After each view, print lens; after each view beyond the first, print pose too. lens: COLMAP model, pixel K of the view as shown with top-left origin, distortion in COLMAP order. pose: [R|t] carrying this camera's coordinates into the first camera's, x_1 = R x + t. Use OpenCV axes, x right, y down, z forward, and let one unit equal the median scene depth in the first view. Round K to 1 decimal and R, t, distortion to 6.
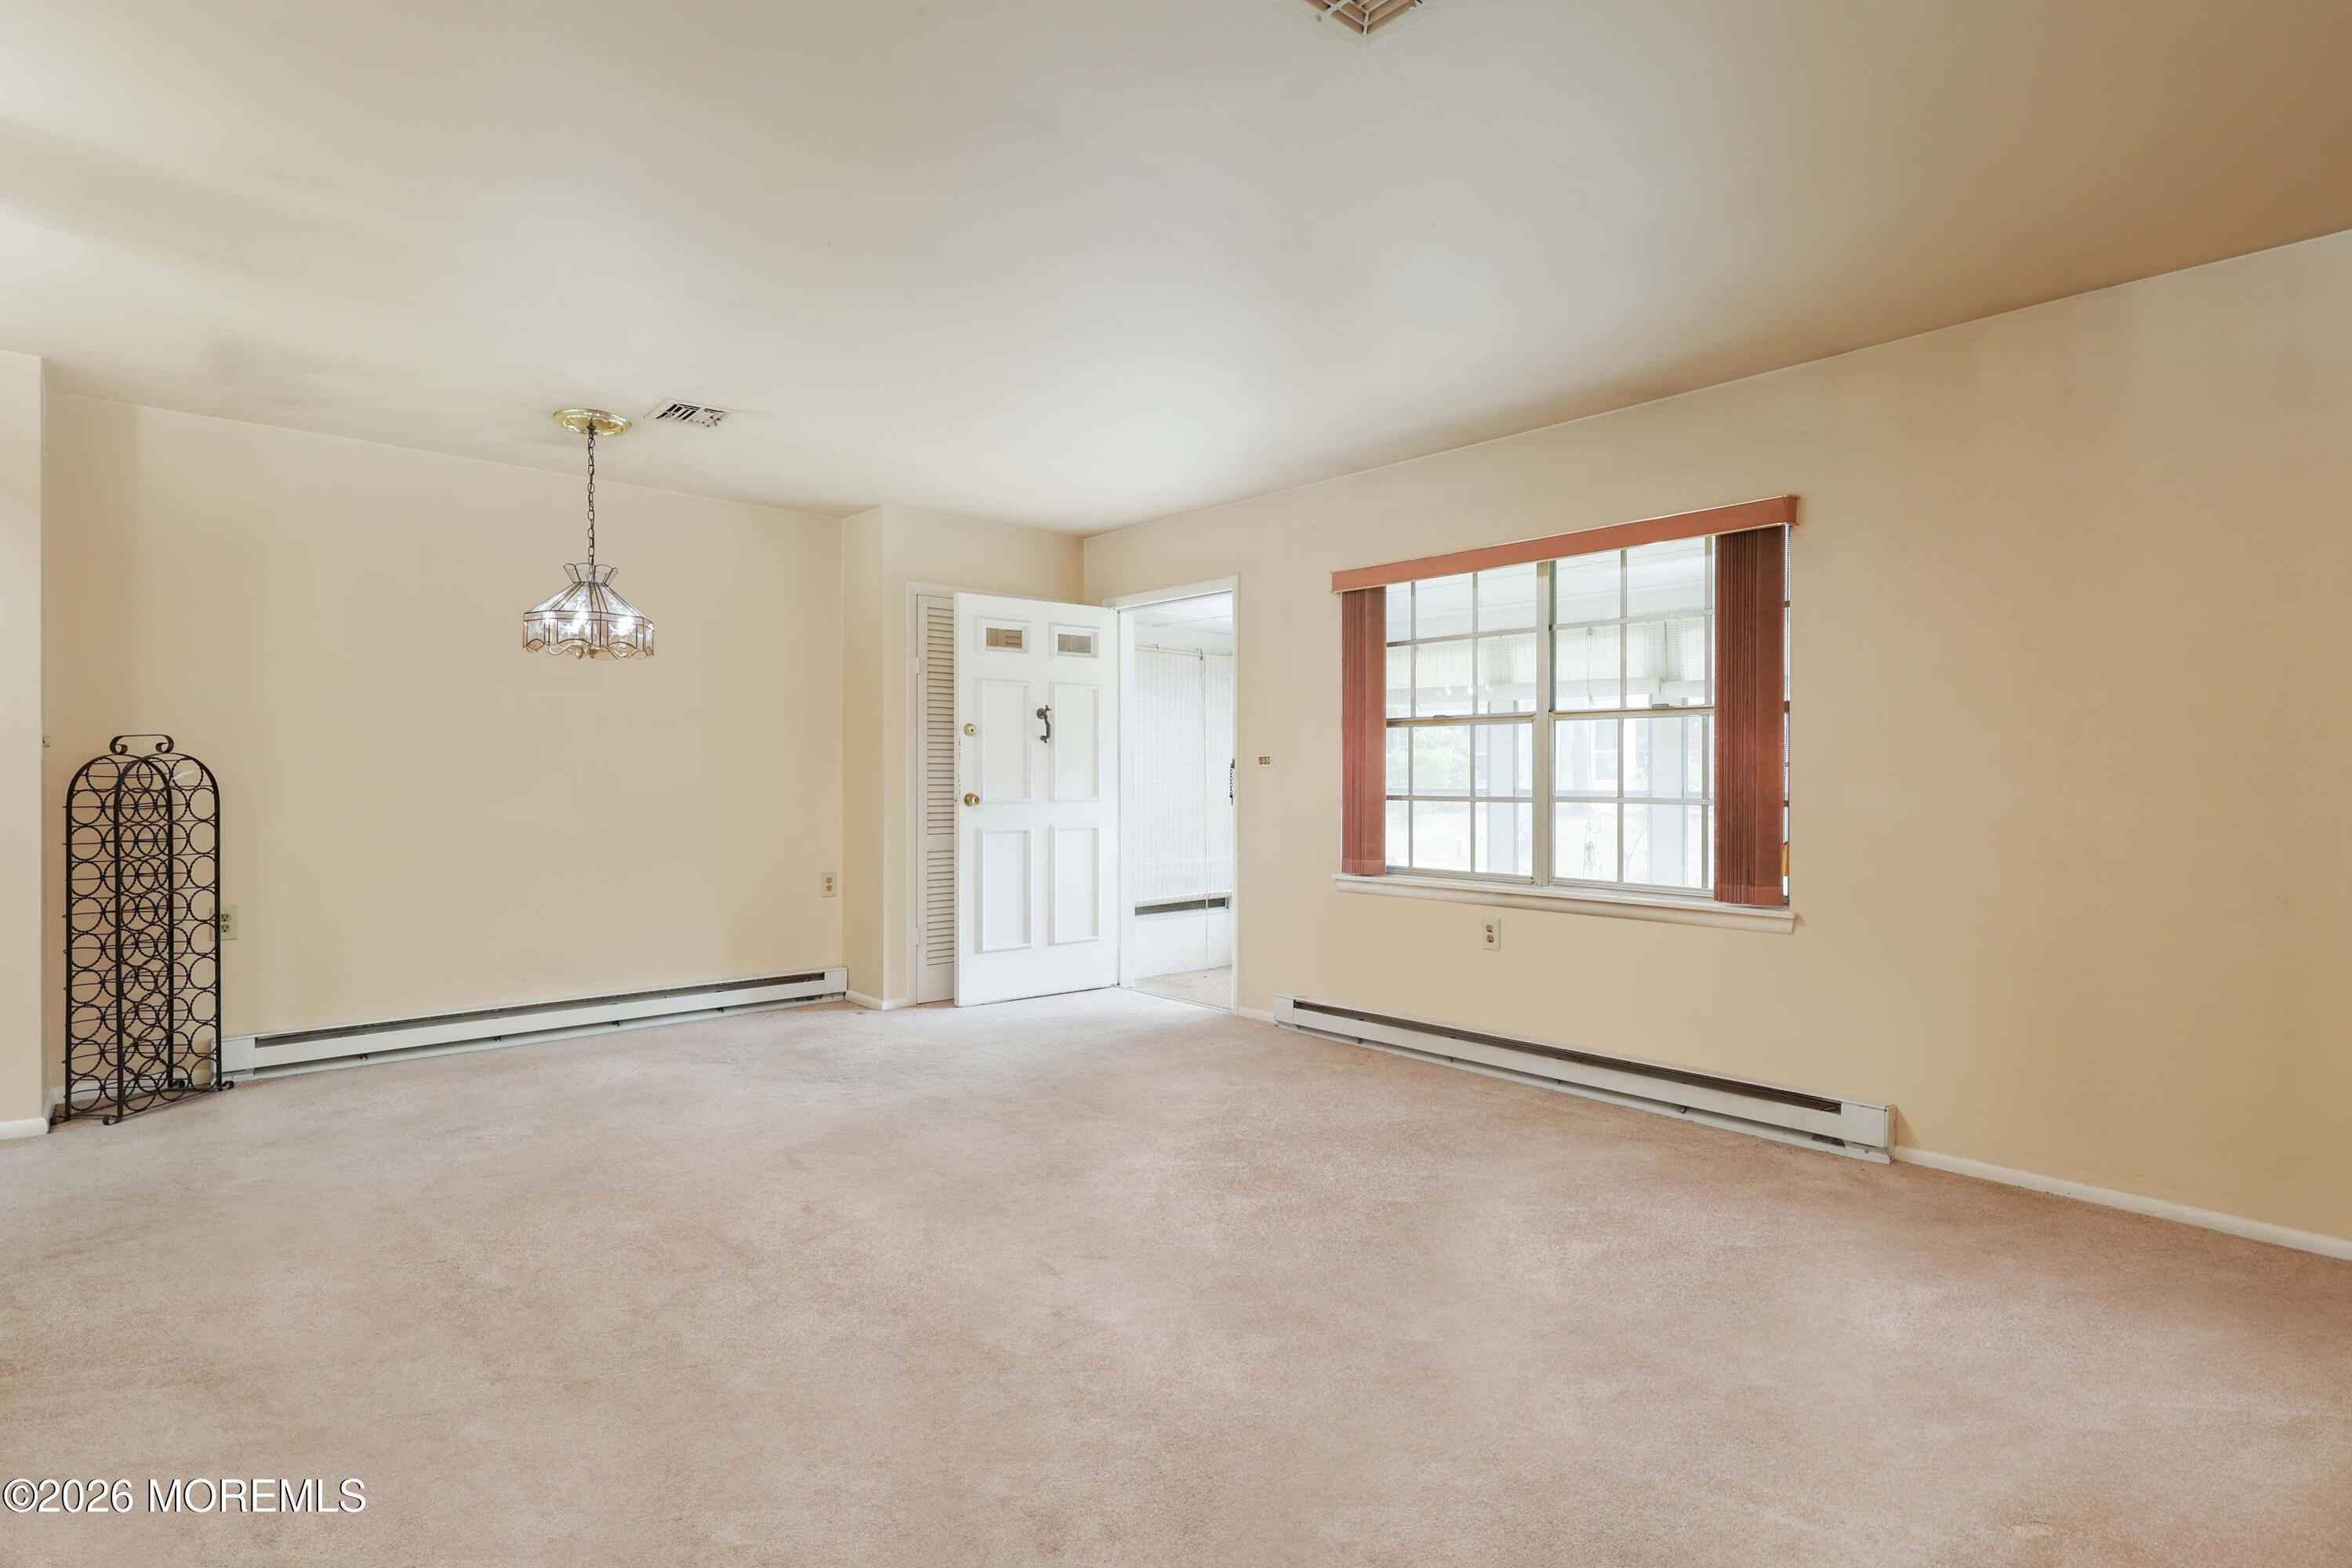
lens RADIAL K [[1145.8, 0, 1171.9], [0, 1145.8, 786.7], [0, 0, 1]] dist [0.007324, -0.000821]
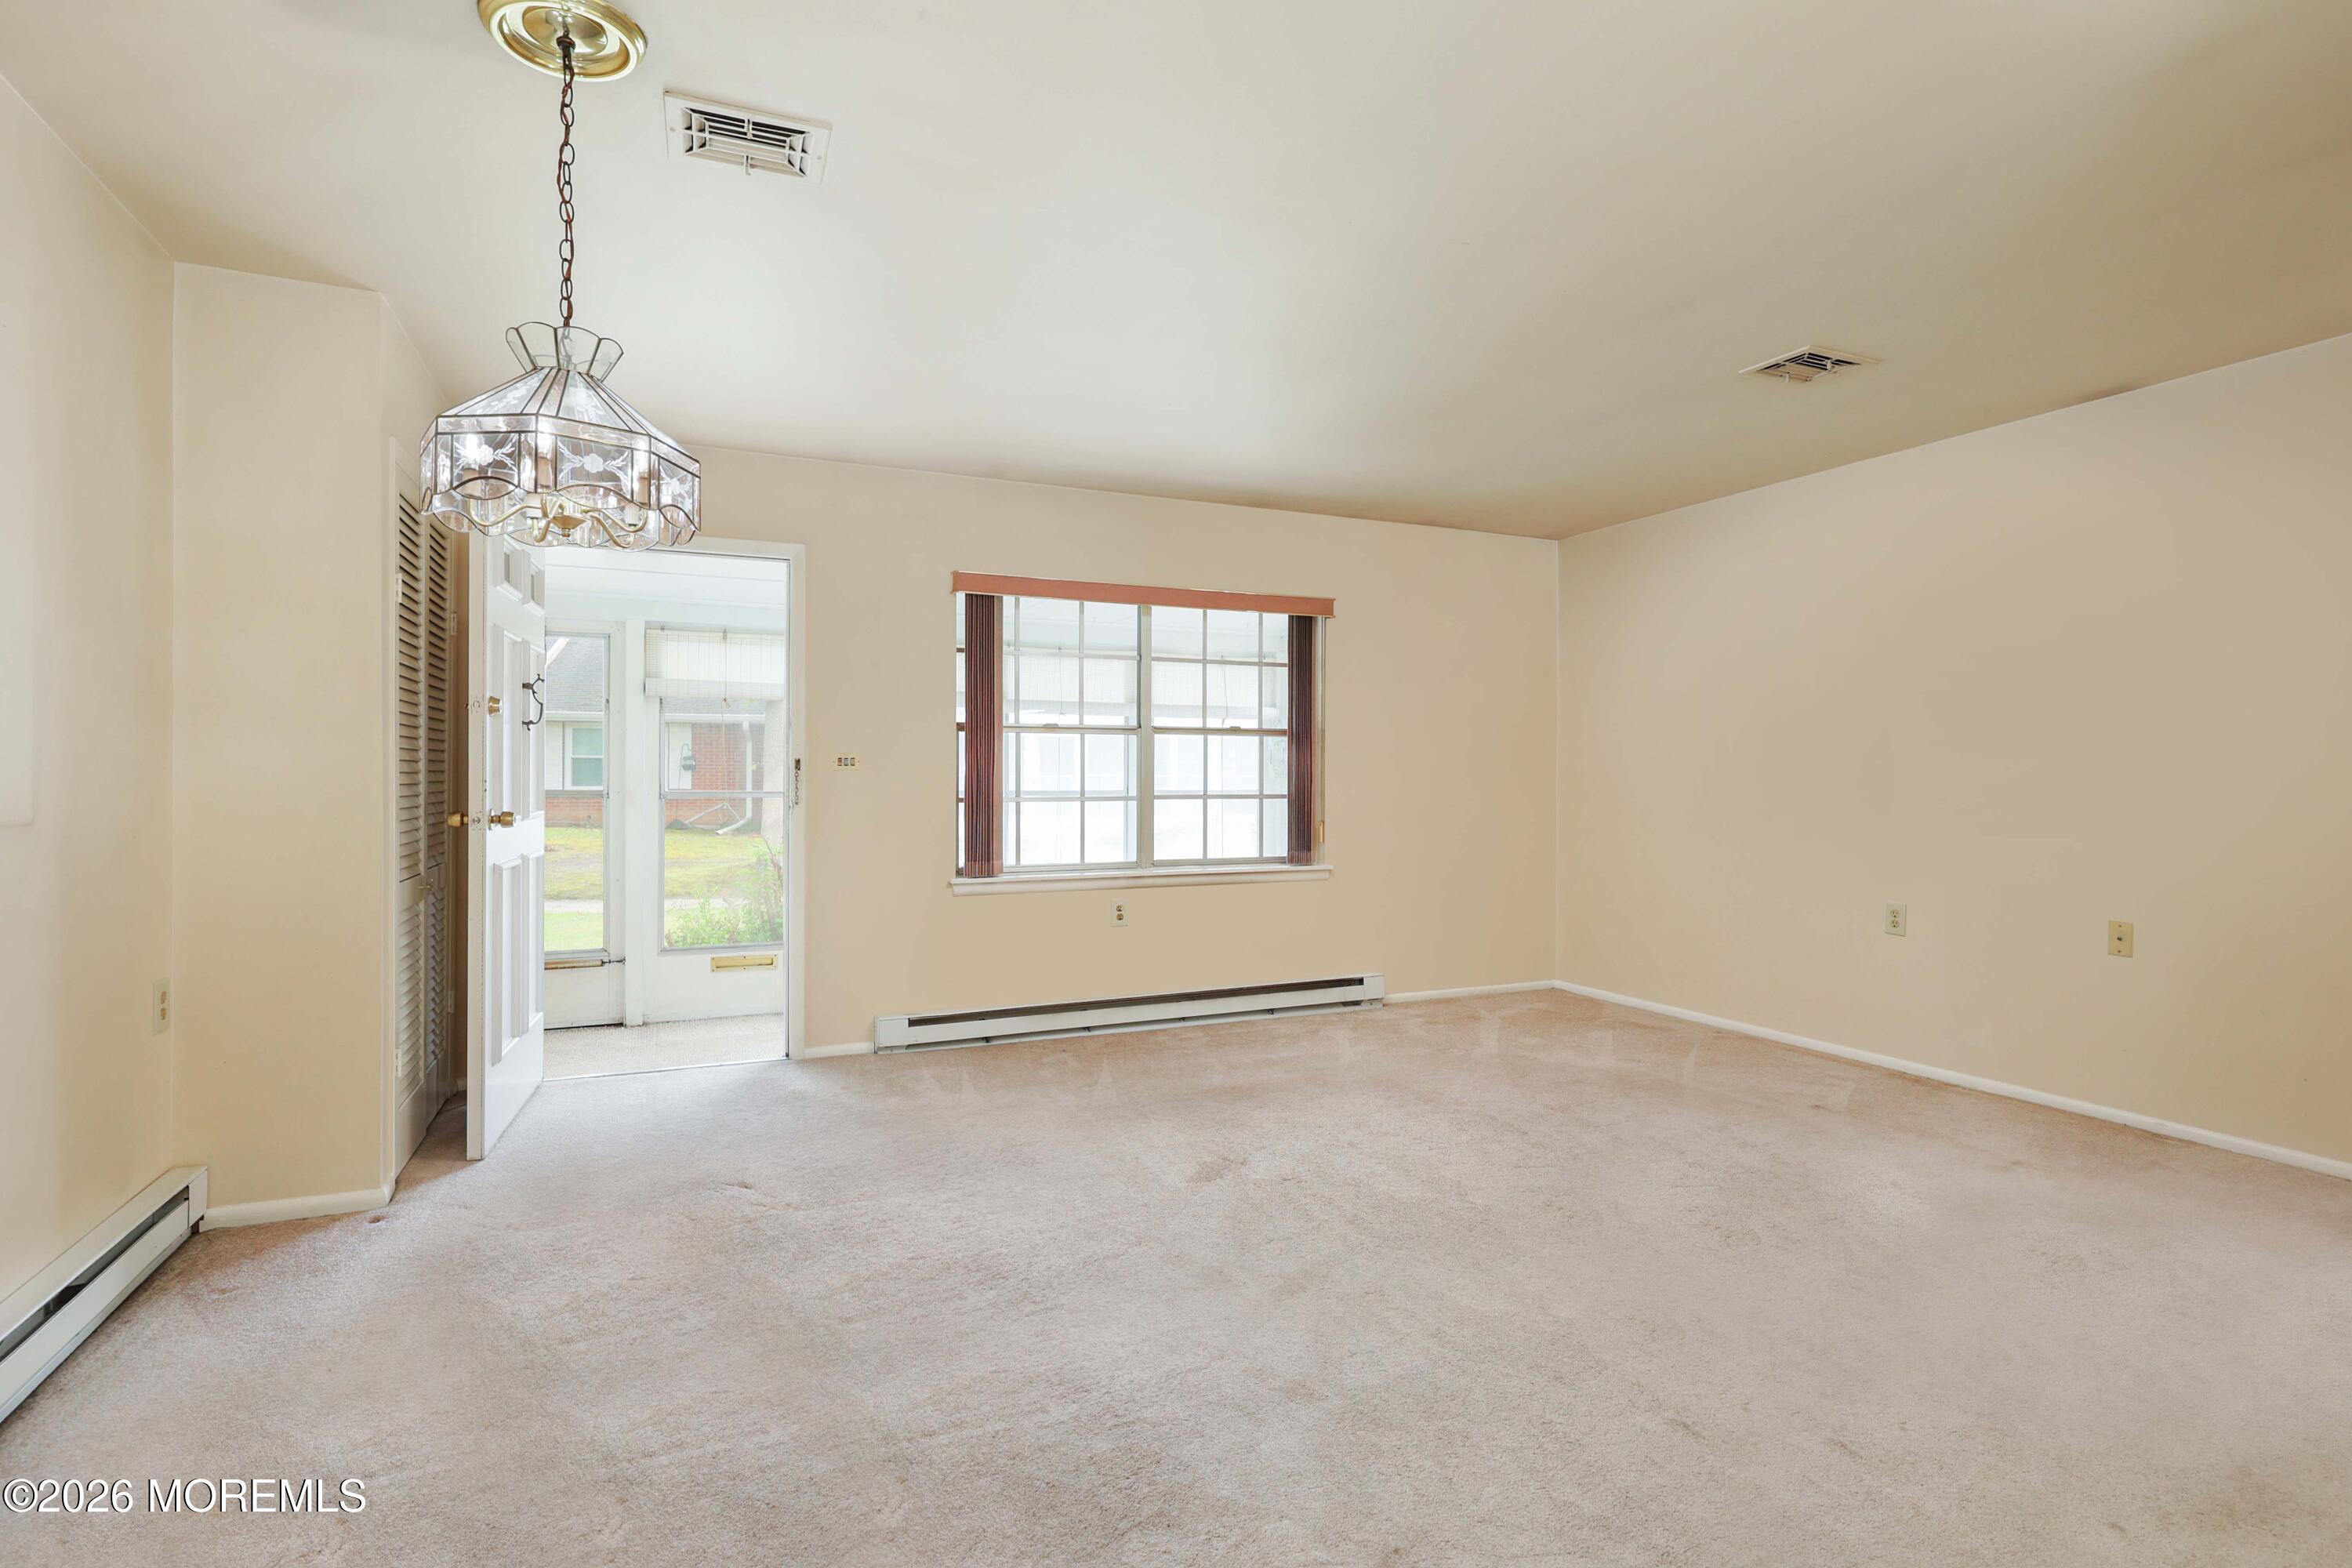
lens RADIAL K [[1145.8, 0, 1163.5], [0, 1145.8, 785.4], [0, 0, 1]] dist [0.007324, -0.000821]
pose [[0.319001, -0.010071, 0.947701, -0.833068], [0.009814, 0.999925, 0.007322, -0.010777], [-0.947704, 0.006965, 0.319075, 0.590028]]
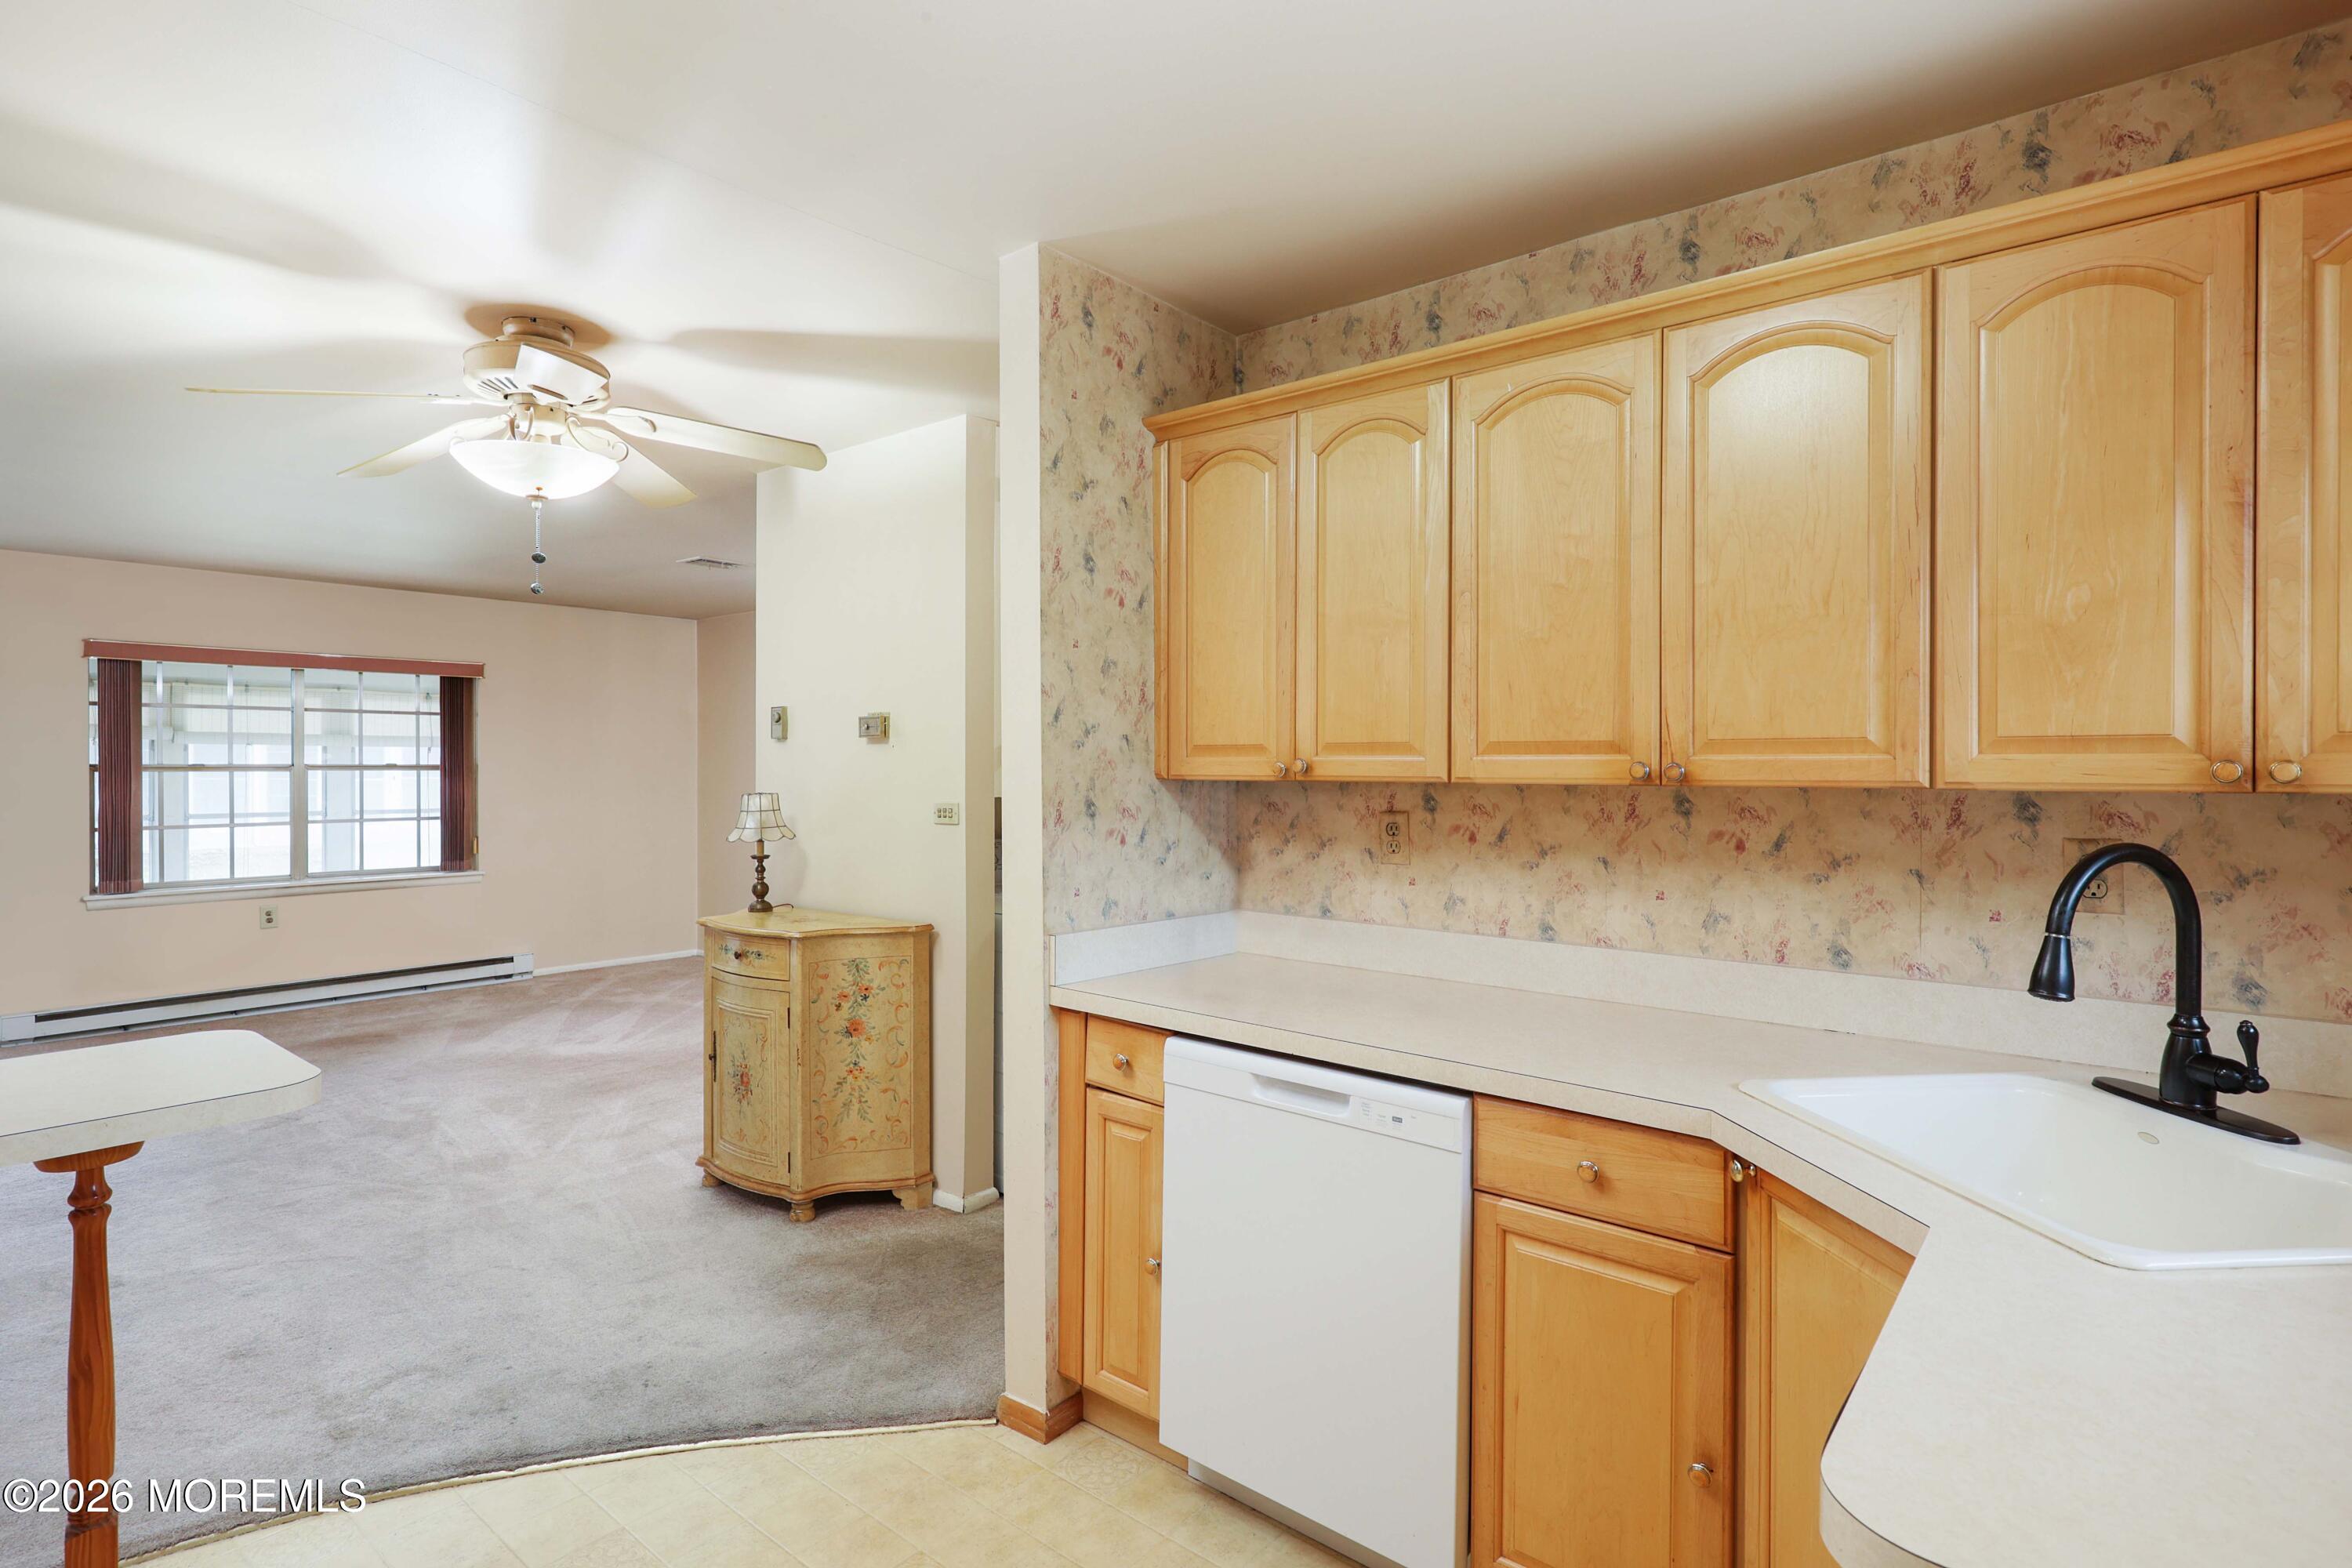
lens RADIAL K [[1188.1, 0, 1168.8], [0, 1188.1, 774.1], [0, 0, 1]] dist [-0.003884, 0.002904]
pose [[-0.138793, -0.008018, 0.990289, -1.387041], [0.012518, 0.999873, 0.009850, -0.053781], [-0.990242, 0.013763, -0.138675, 0.079393]]
